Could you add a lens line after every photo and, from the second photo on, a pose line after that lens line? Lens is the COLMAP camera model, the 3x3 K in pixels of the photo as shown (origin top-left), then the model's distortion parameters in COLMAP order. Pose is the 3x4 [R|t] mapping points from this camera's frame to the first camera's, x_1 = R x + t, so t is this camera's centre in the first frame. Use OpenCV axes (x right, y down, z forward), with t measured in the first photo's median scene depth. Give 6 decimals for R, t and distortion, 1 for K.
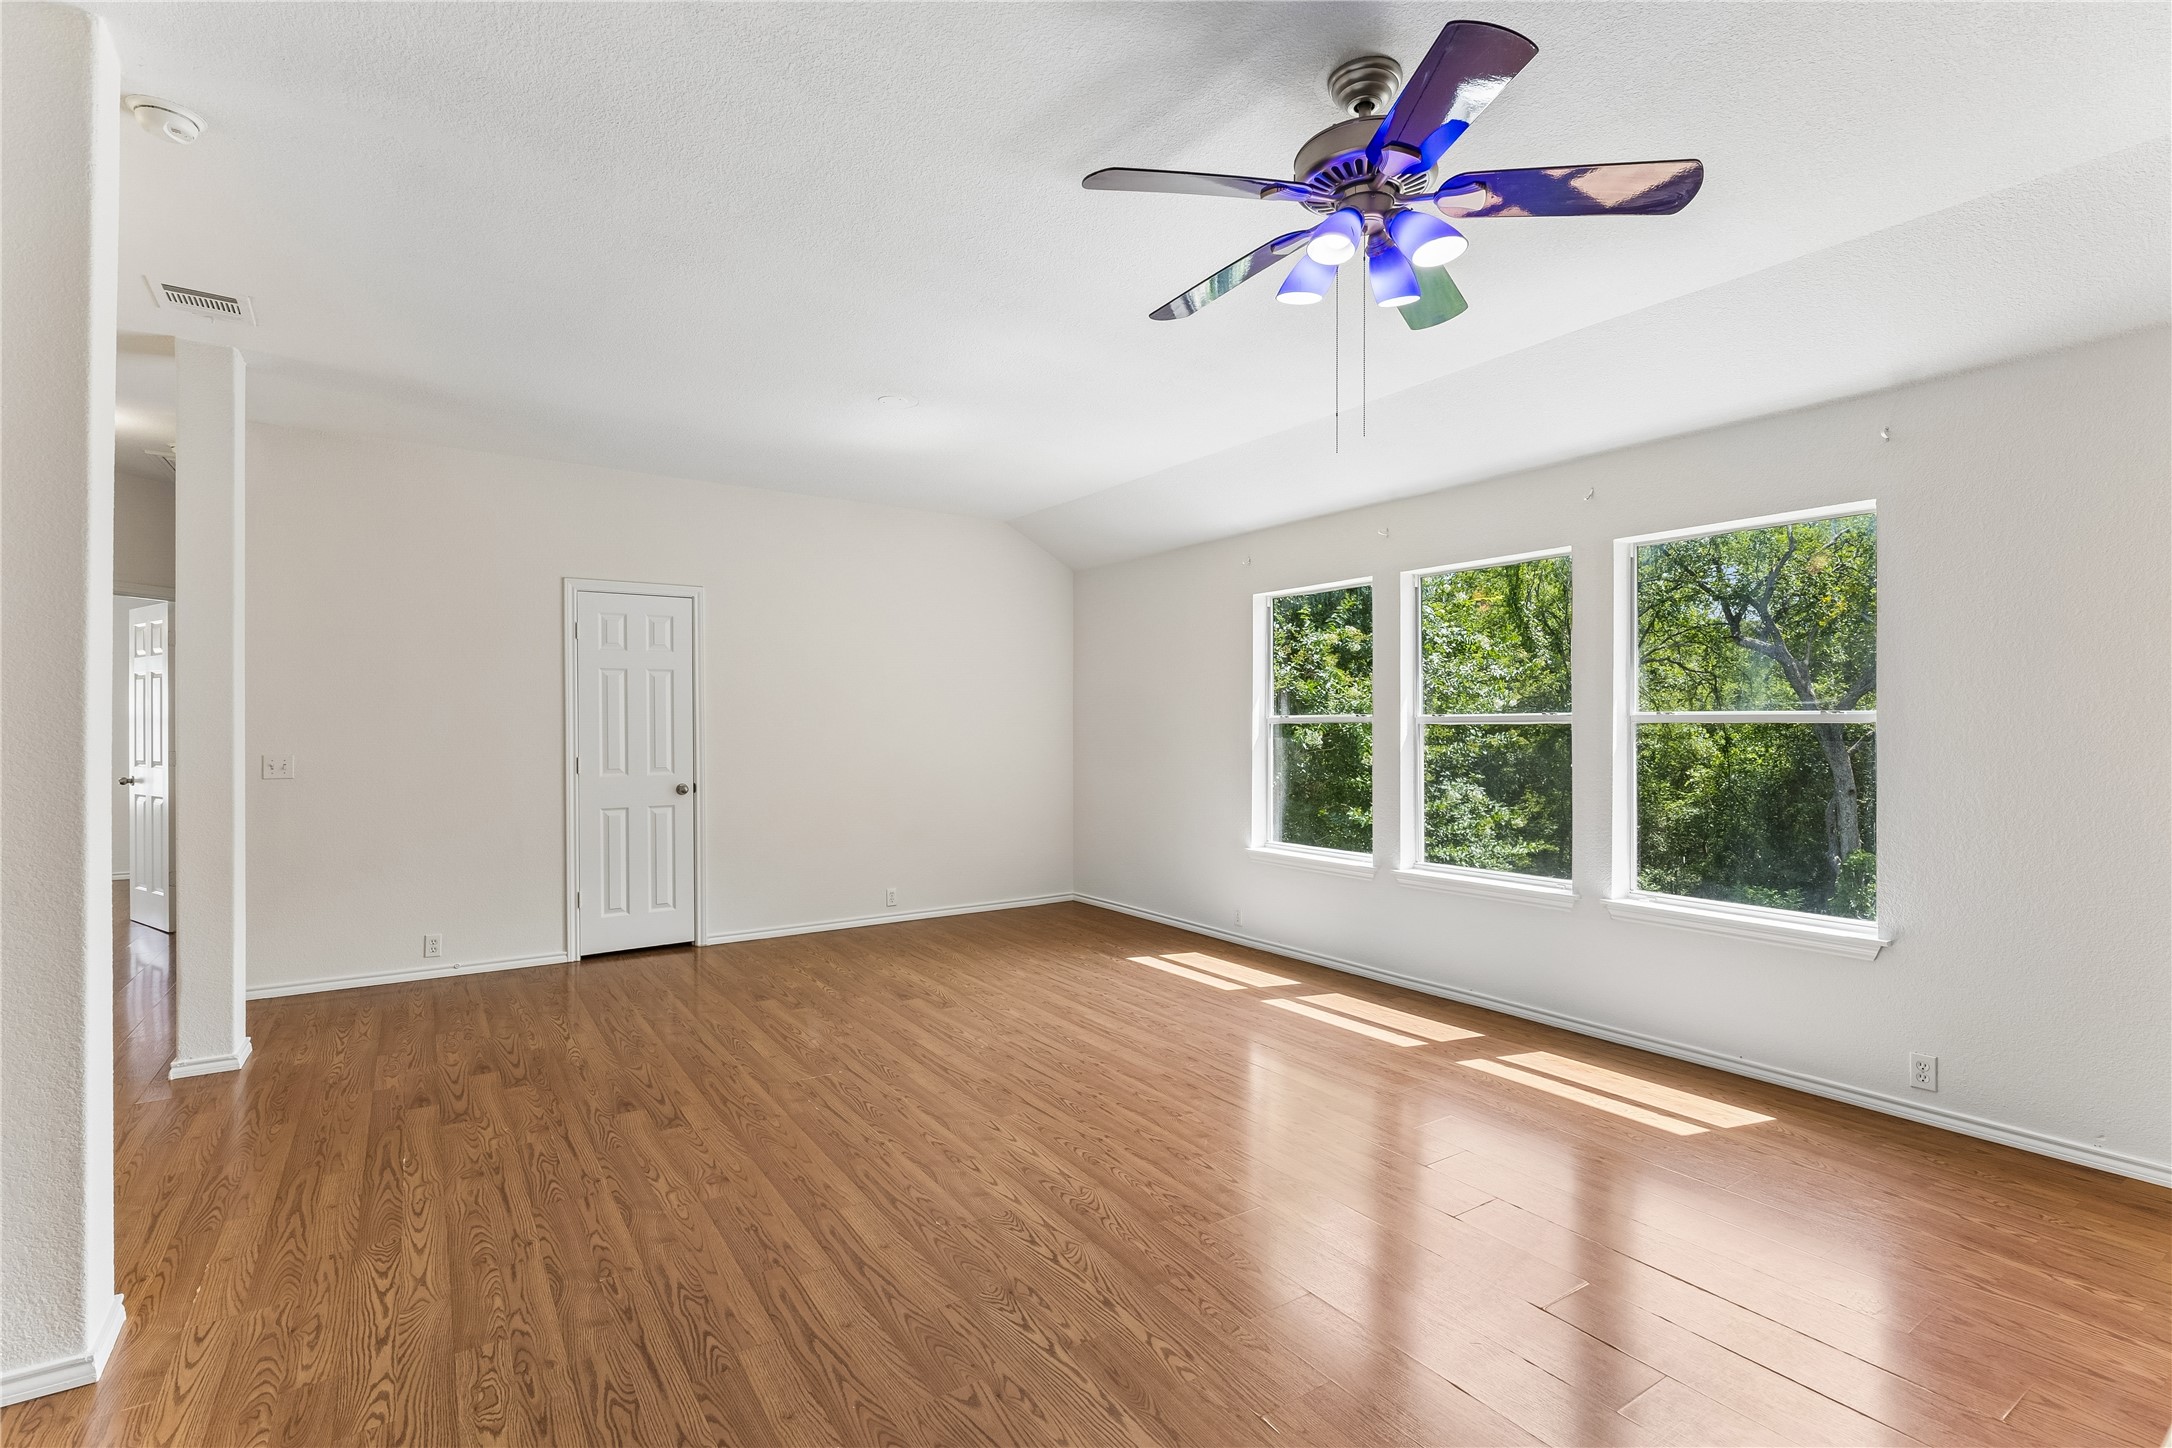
lens RADIAL K [[997.2, 0, 1080.3], [0, 997.2, 724.6], [0, 0, 1]] dist [0.004813, -0.001086]
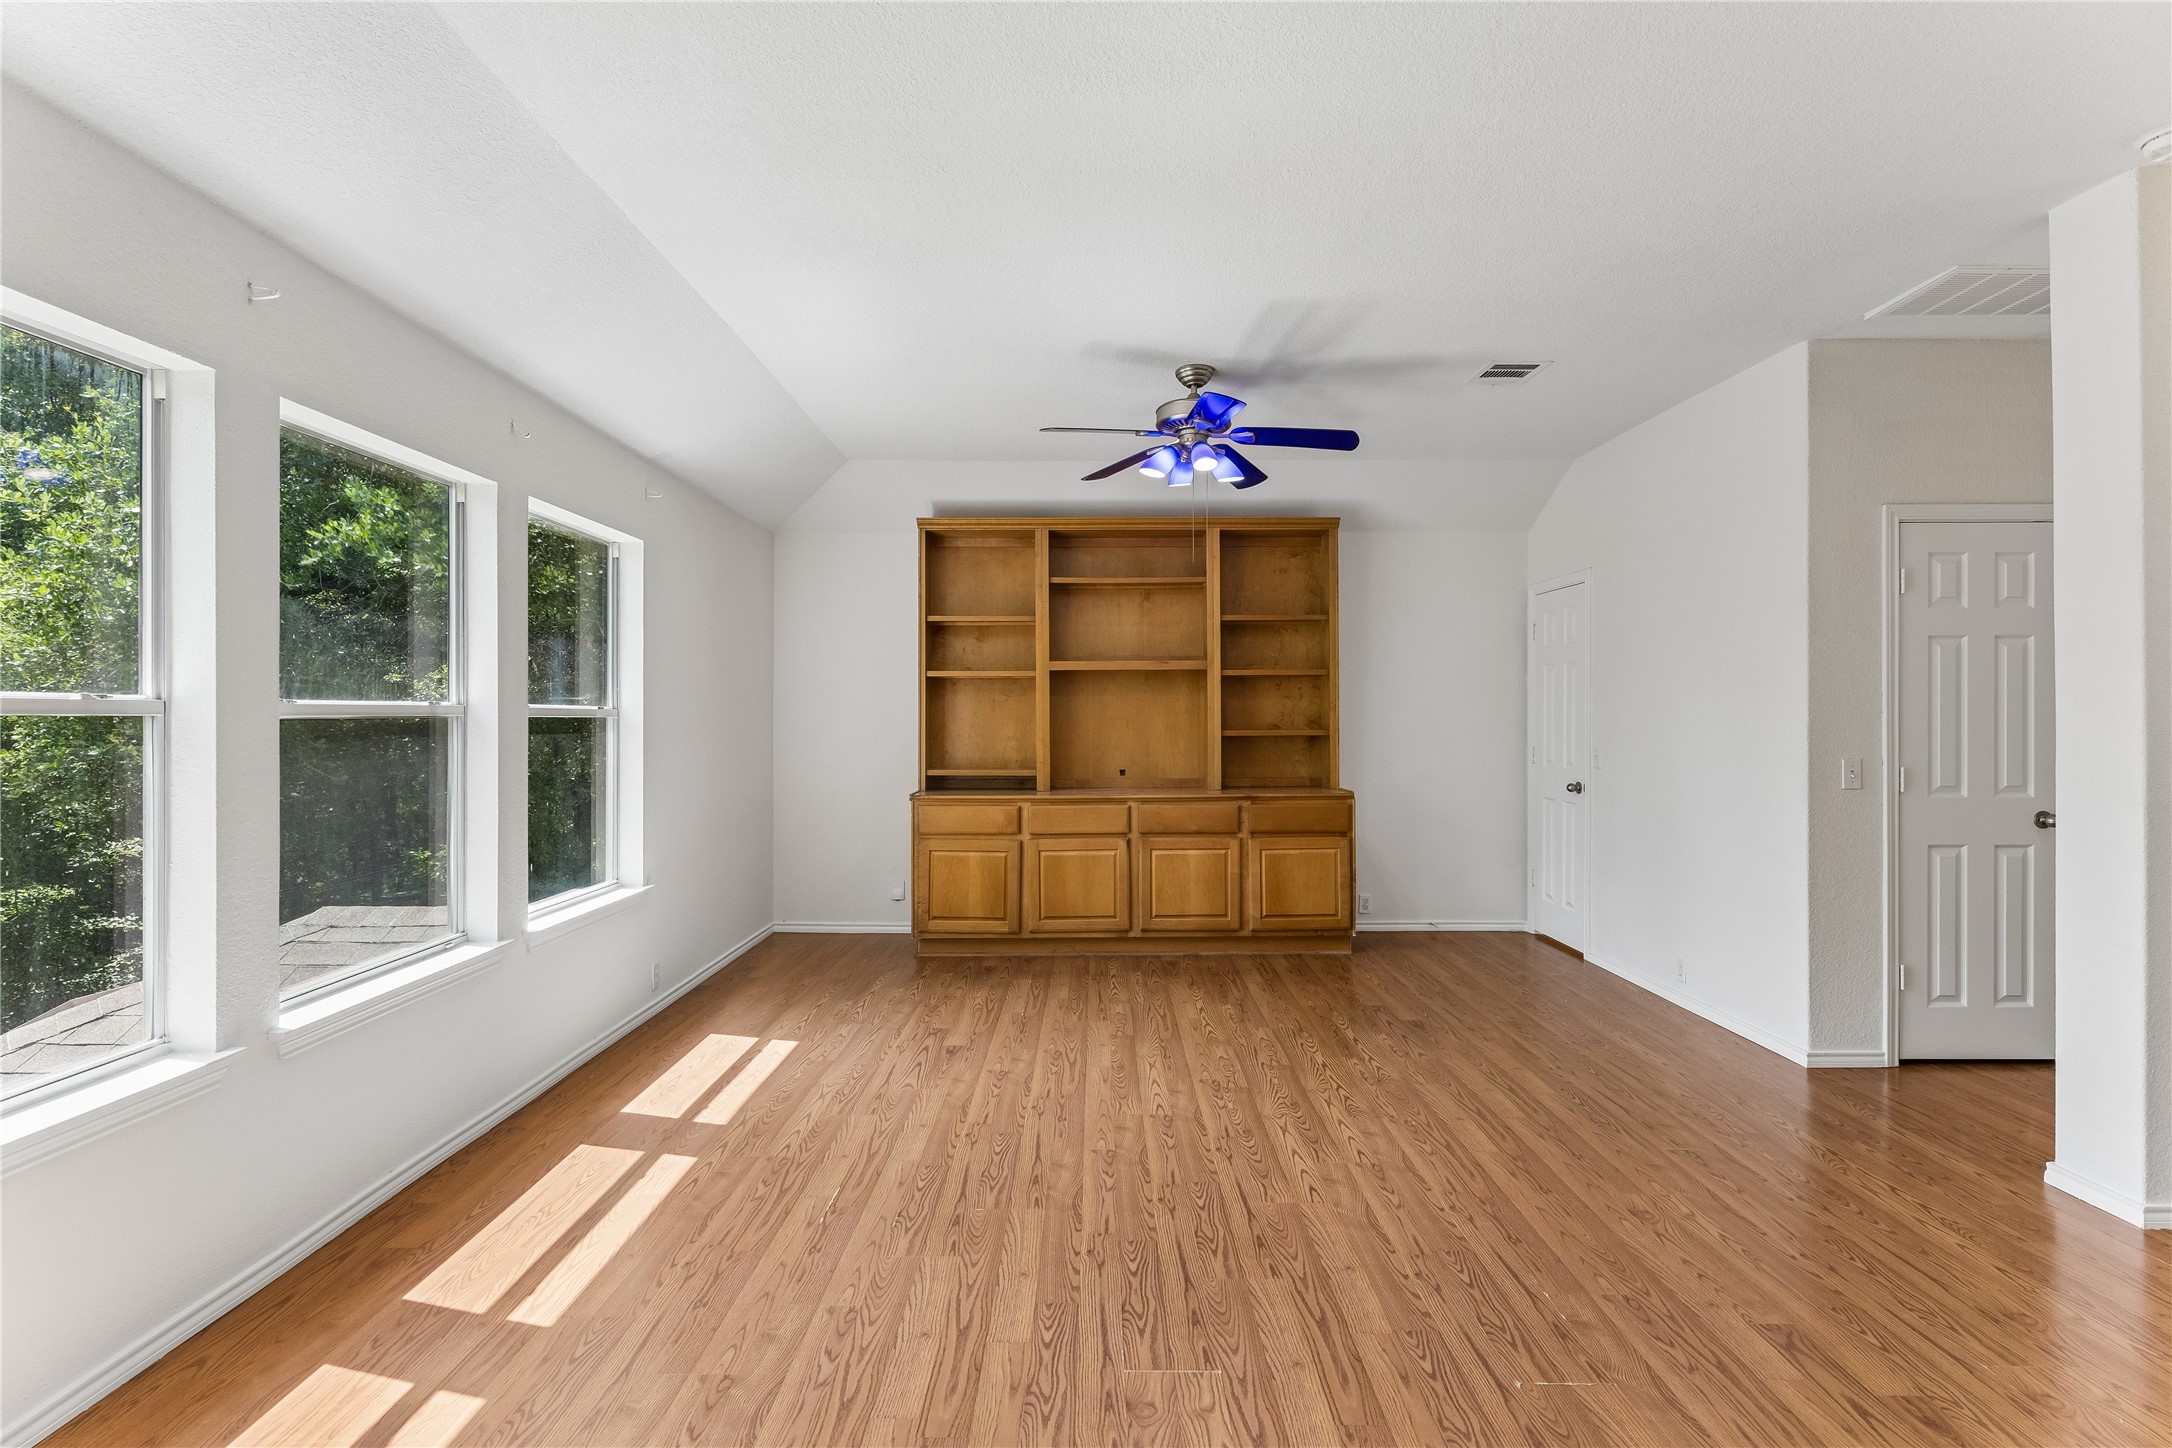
lens RADIAL K [[997.2, 0, 1083.4], [0, 997.2, 723.1], [0, 0, 1]] dist [0.004813, -0.001086]
pose [[-0.826359, -0.003177, 0.563135, -0.431950], [-0.000085, 0.999985, 0.005517, -0.002170], [-0.563144, 0.004511, -0.826346, 1.945803]]
